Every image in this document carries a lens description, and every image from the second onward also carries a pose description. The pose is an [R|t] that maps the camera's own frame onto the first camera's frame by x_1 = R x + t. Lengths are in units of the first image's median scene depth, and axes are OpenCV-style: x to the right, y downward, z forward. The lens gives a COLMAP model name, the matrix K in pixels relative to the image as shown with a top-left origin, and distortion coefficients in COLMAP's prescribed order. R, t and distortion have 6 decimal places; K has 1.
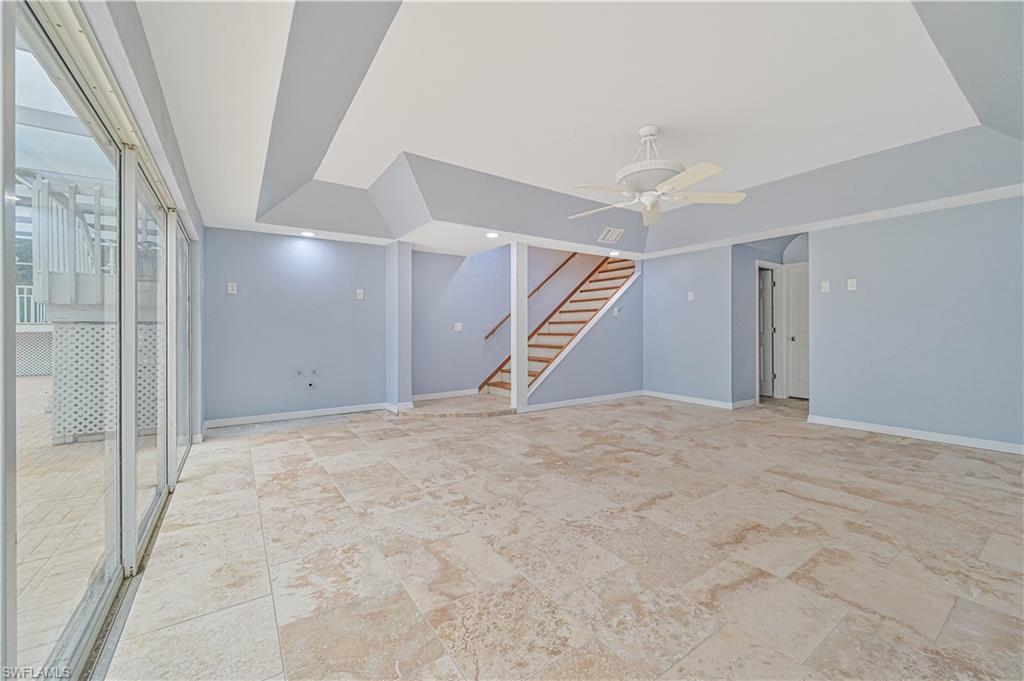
lens RADIAL K [[404.1, 0, 515.5], [0, 404.1, 334.9], [0, 0, 1]] dist [0.001164, 0.000453]
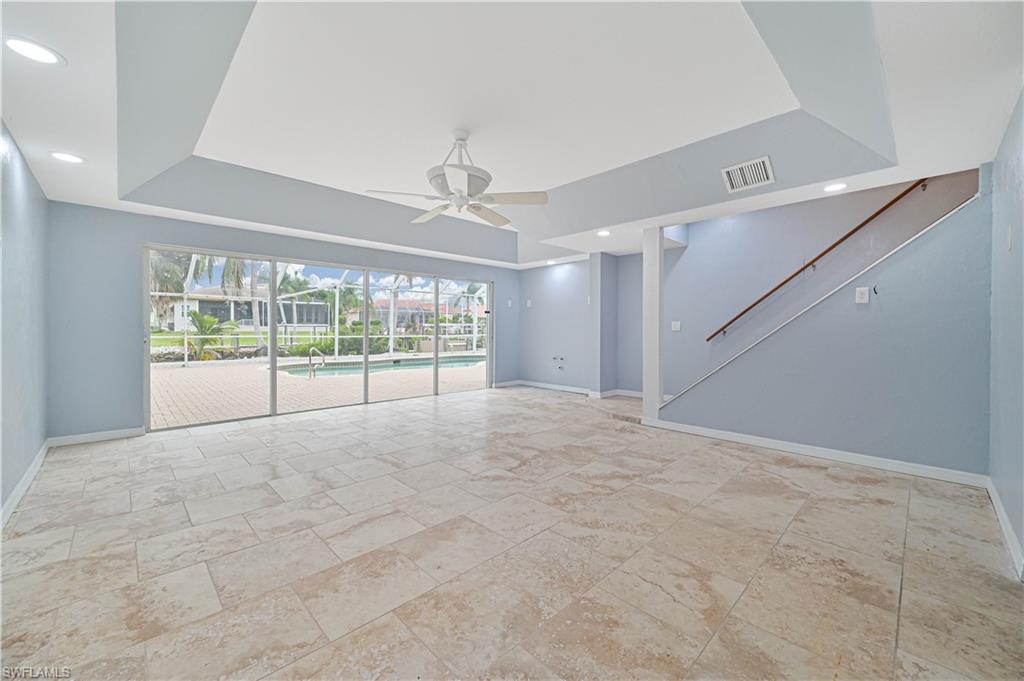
lens RADIAL K [[404.1, 0, 515.6], [0, 404.1, 333.3], [0, 0, 1]] dist [0.001164, 0.000453]
pose [[0.165020, 0.013365, -0.986200, 1.691976], [-0.013245, 0.999848, 0.011334, -0.018490], [0.986201, 0.011192, 0.165172, 1.195208]]
